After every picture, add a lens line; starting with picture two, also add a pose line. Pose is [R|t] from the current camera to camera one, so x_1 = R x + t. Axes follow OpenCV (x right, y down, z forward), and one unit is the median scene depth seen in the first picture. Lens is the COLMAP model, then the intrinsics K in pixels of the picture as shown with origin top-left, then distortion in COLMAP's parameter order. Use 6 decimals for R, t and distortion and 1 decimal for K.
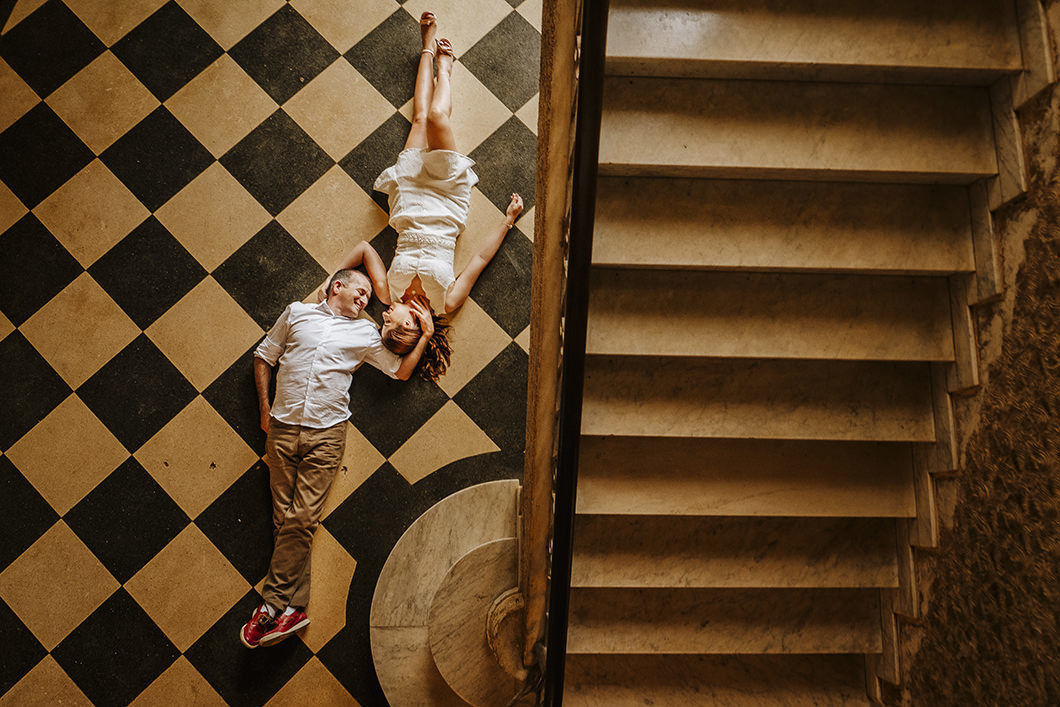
lens RADIAL K [[1003.5, 0, 544.3], [0, 1003.5, 353.9], [0, 0, 1]] dist [-0.005771, -0.003078]
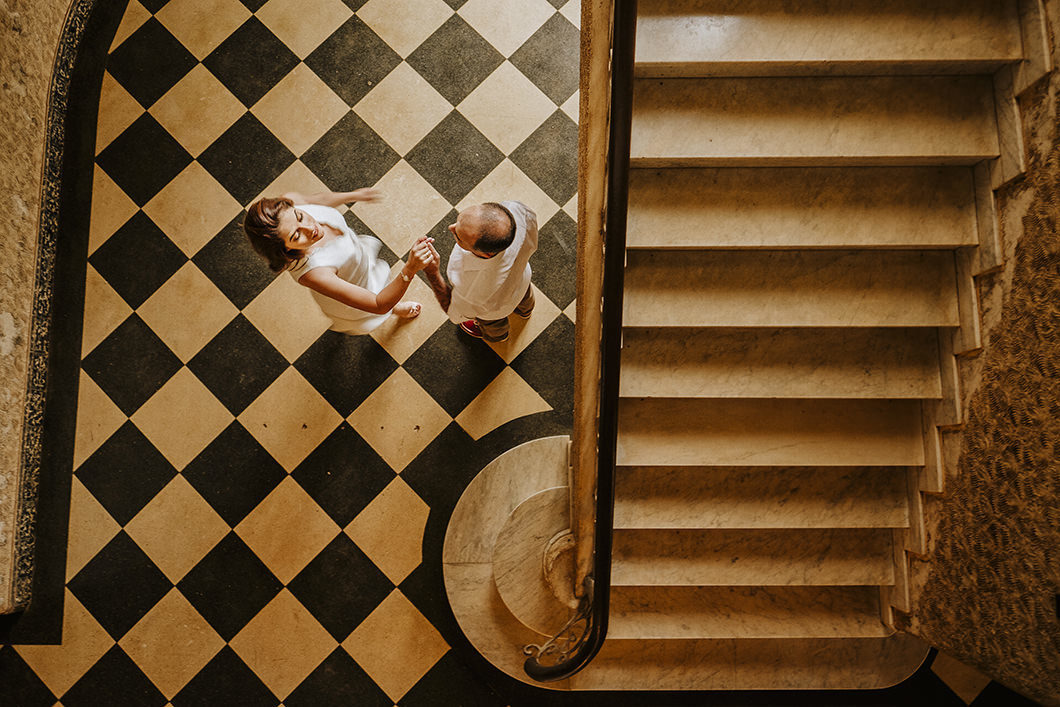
lens RADIAL K [[1003.5, 0, 544.3], [0, 1003.5, 353.9], [0, 0, 1]] dist [-0.005771, -0.003078]
pose [[0.997623, -0.016254, -0.066960, 0.025613], [0.020812, 0.997473, 0.067937, -0.047486], [0.065687, -0.069169, 0.995440, -0.135491]]
